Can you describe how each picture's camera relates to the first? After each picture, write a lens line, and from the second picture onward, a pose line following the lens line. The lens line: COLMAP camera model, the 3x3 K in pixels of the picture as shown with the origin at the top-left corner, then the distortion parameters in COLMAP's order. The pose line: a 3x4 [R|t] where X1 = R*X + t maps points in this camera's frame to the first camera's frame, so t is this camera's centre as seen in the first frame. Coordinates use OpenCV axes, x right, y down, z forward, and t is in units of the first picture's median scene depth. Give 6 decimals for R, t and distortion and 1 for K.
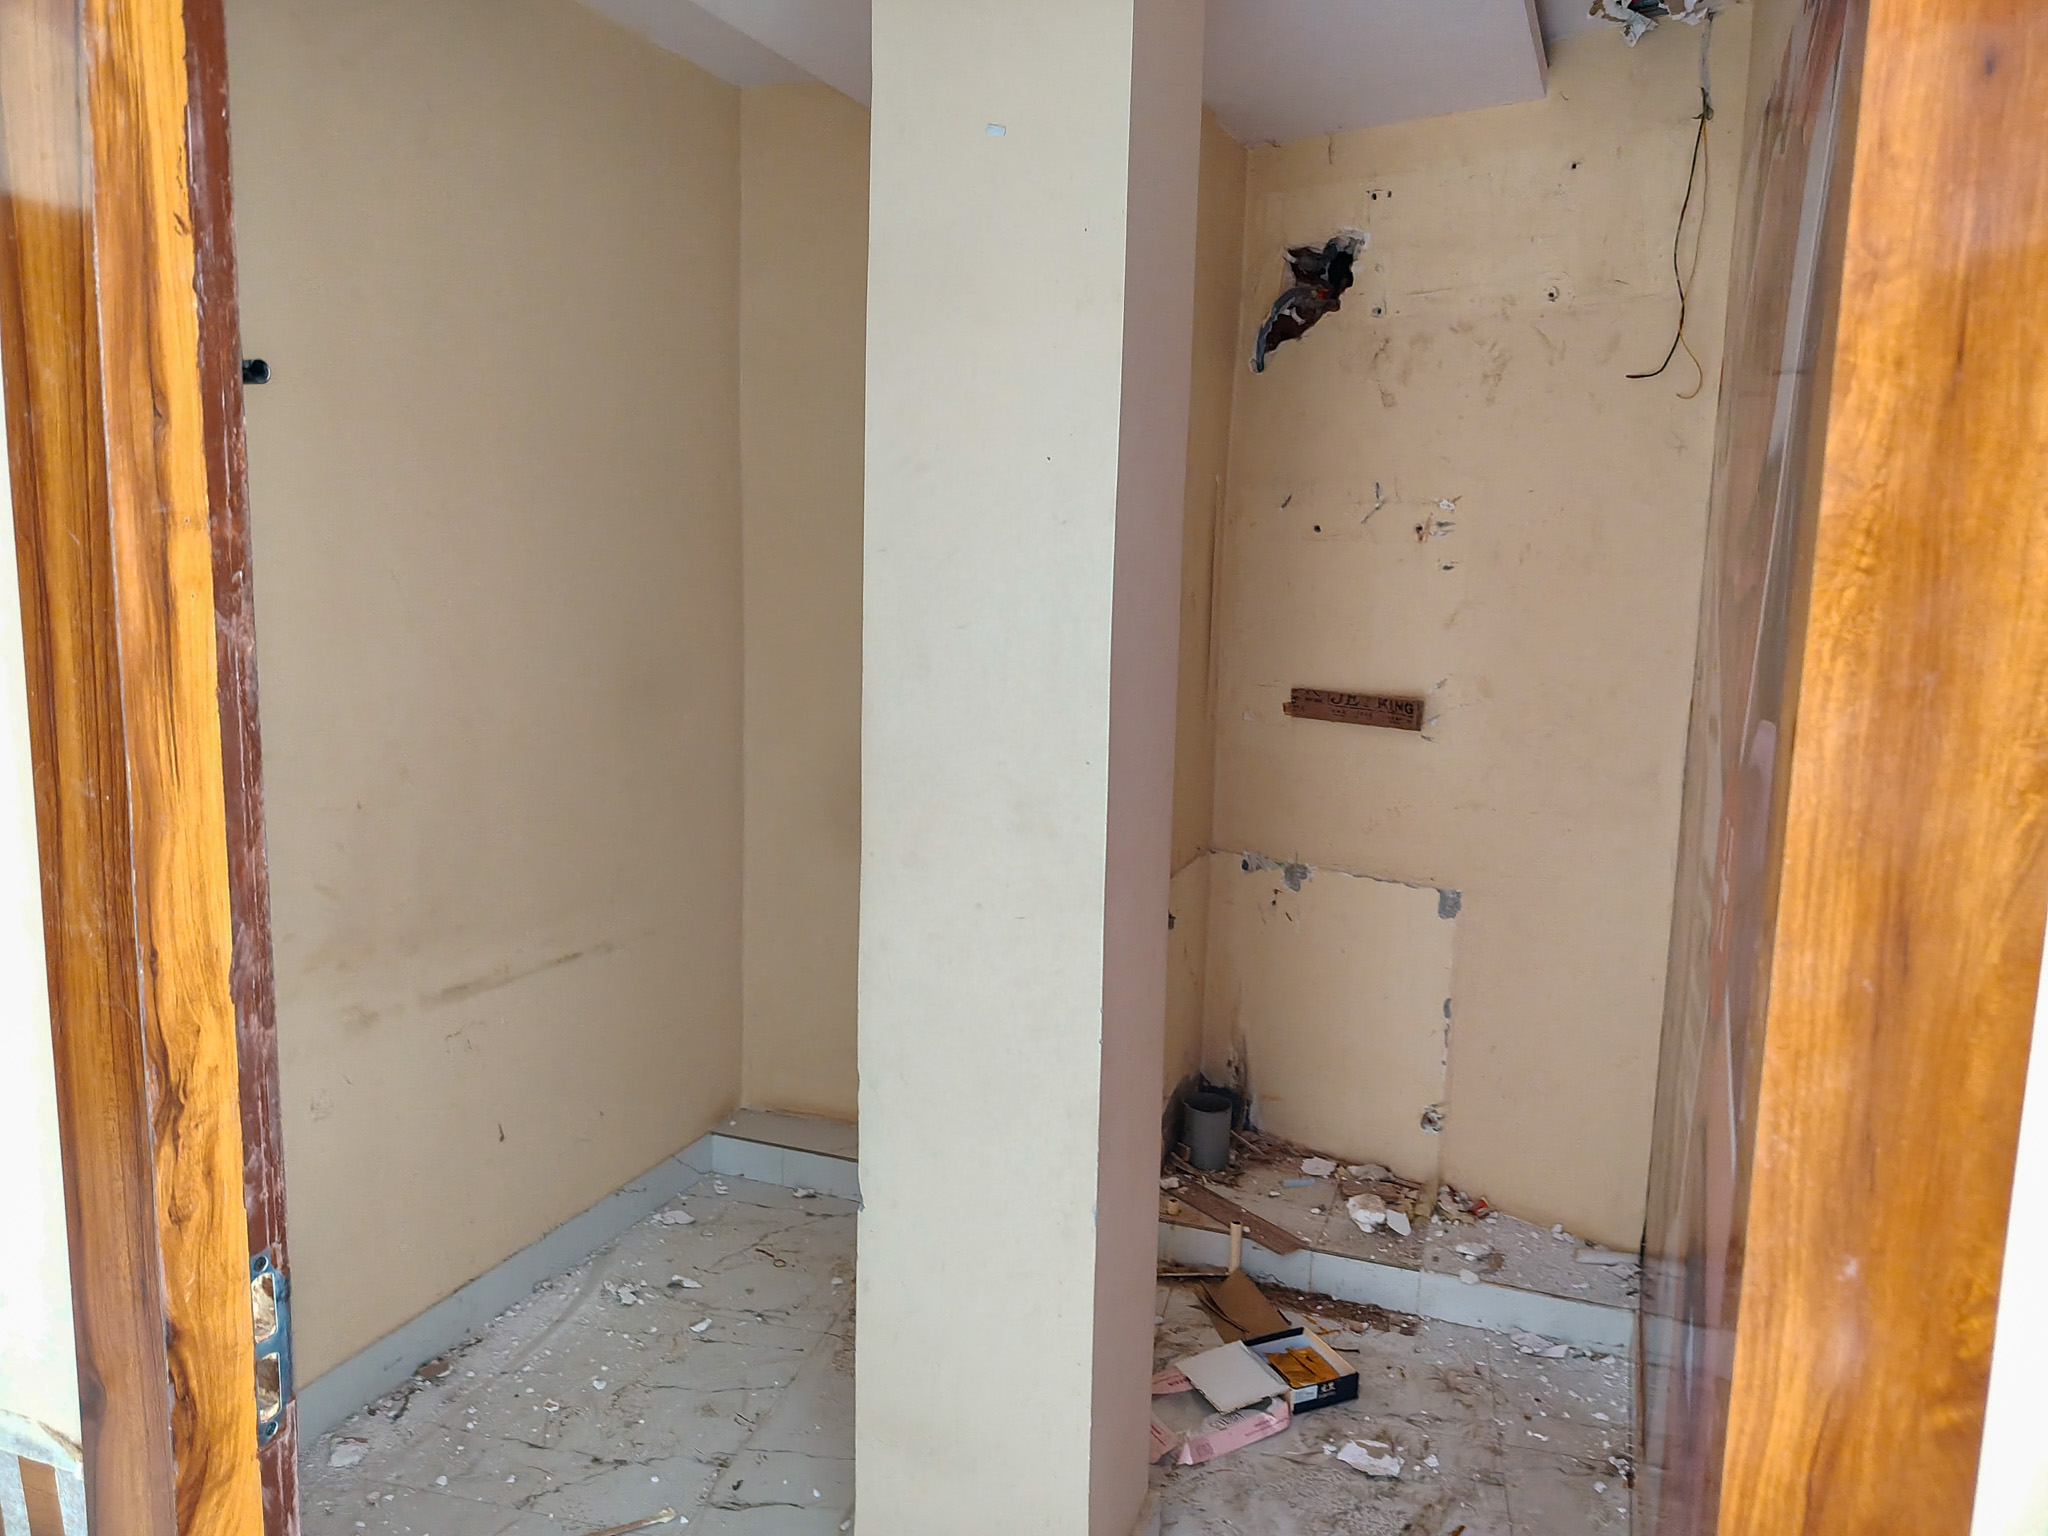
lens RADIAL K [[1475.3, 0, 1016.3], [0, 1475.3, 768.1], [0, 0, 1]] dist [-0.004668, 0.001343]
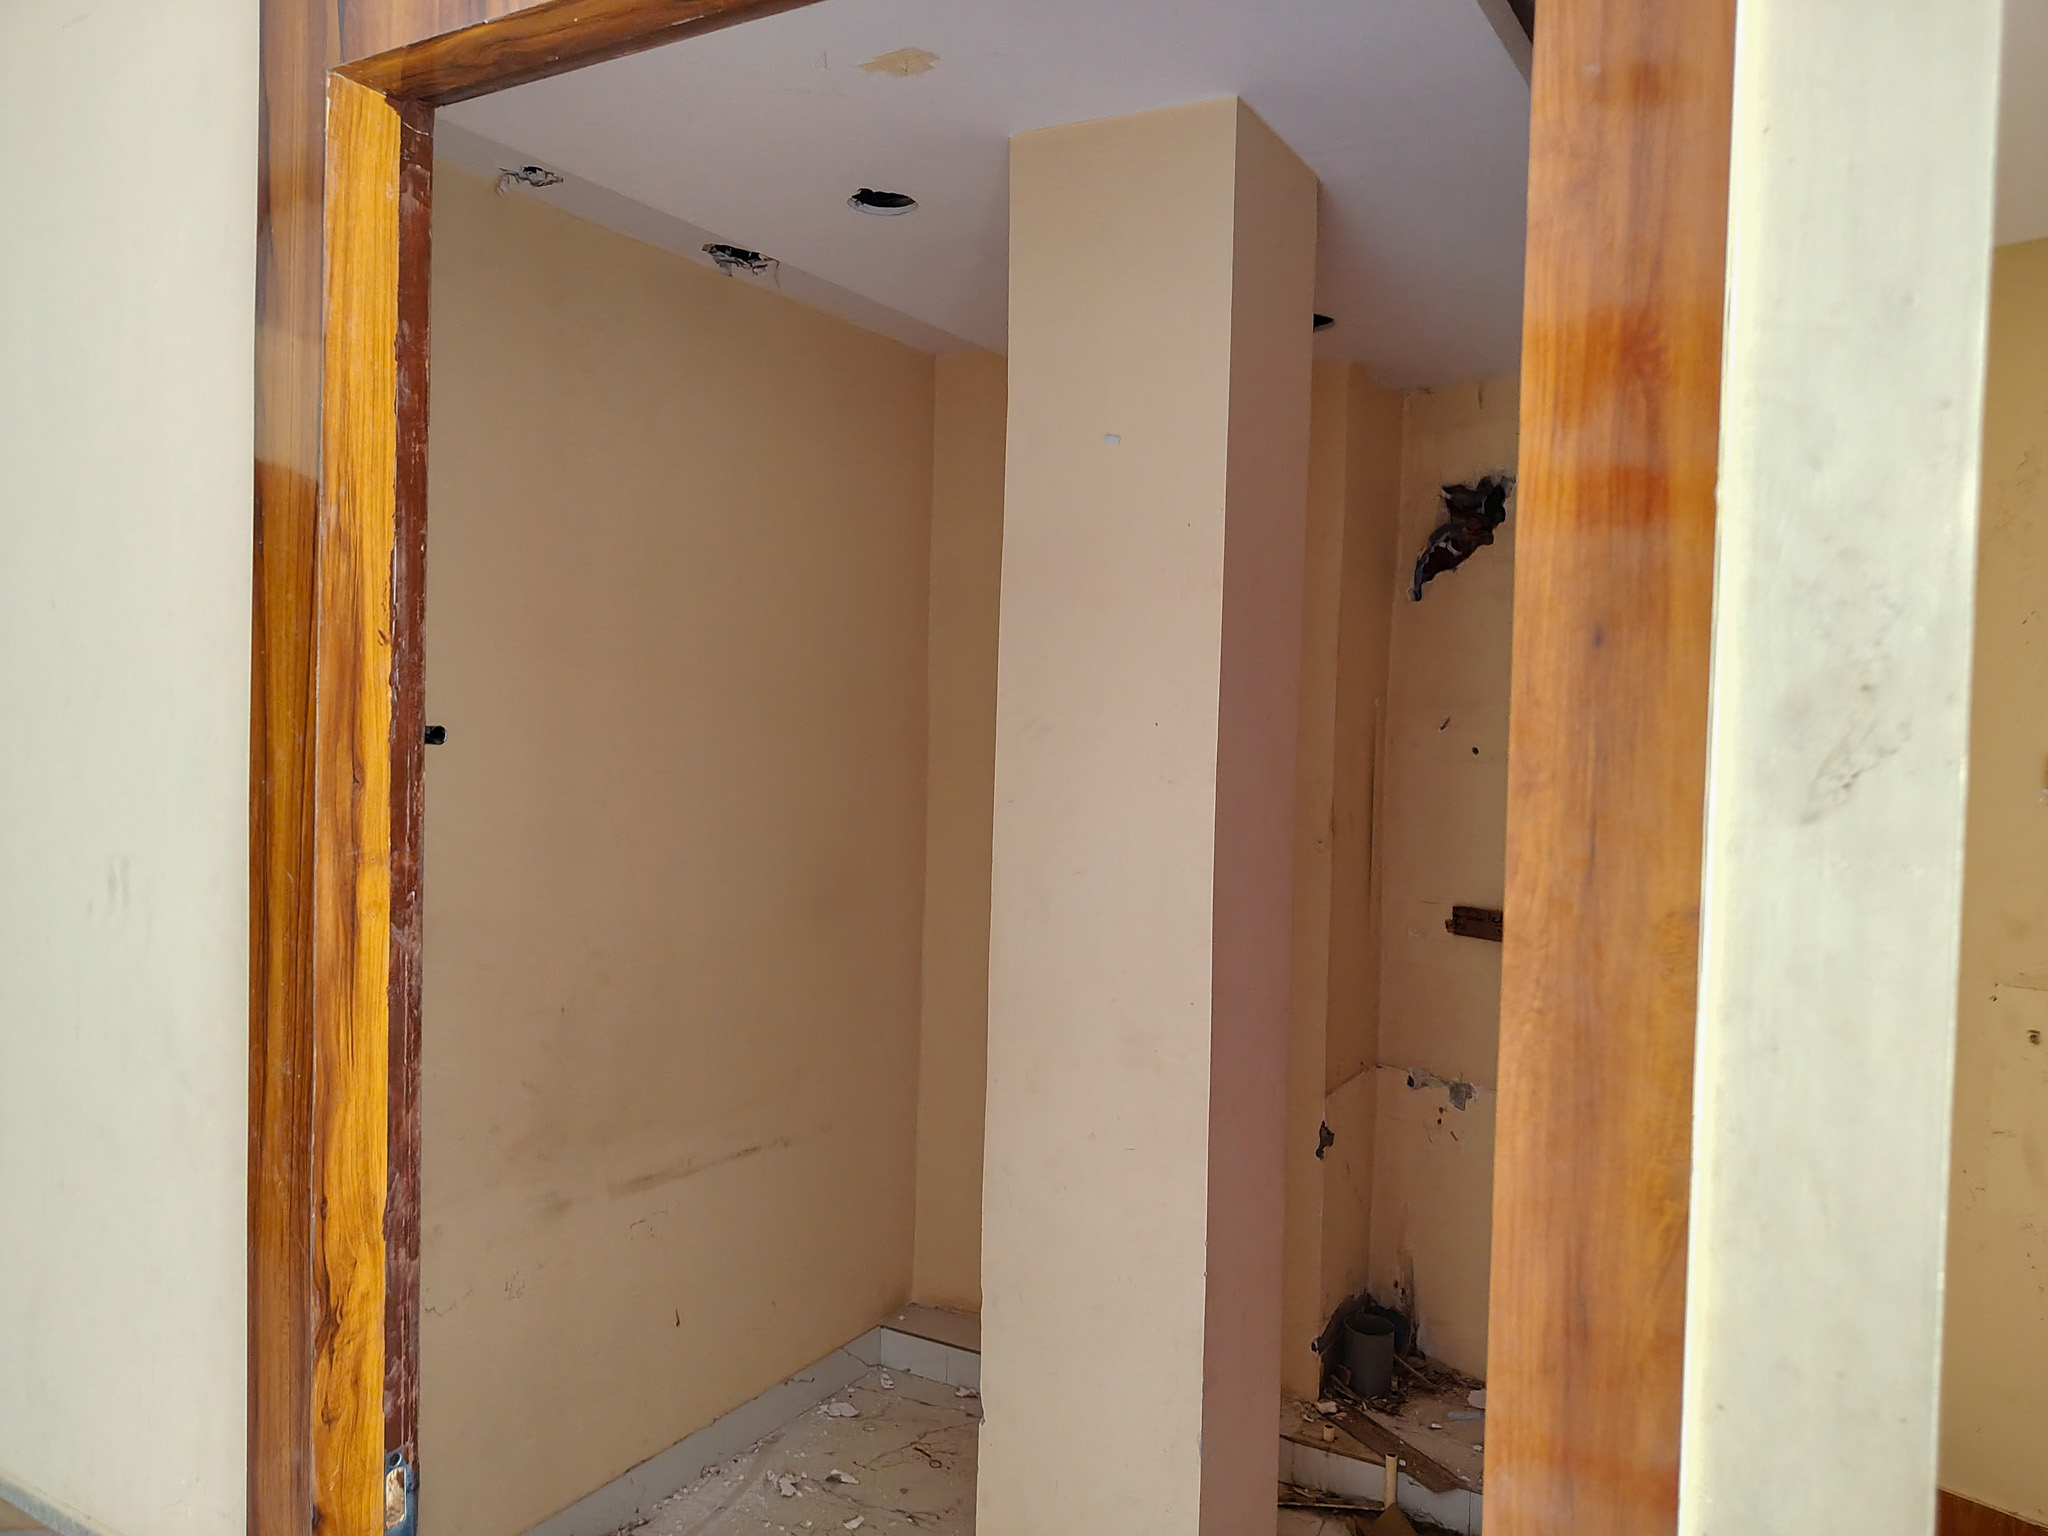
lens RADIAL K [[1475.3, 0, 1032.8], [0, 1475.3, 770.1], [0, 0, 1]] dist [-0.004668, 0.001343]
pose [[0.989672, 0.005573, -0.143241, 0.178200], [-0.021928, 0.993369, -0.112858, -0.102039], [0.141662, 0.114833, 0.983232, -0.182123]]
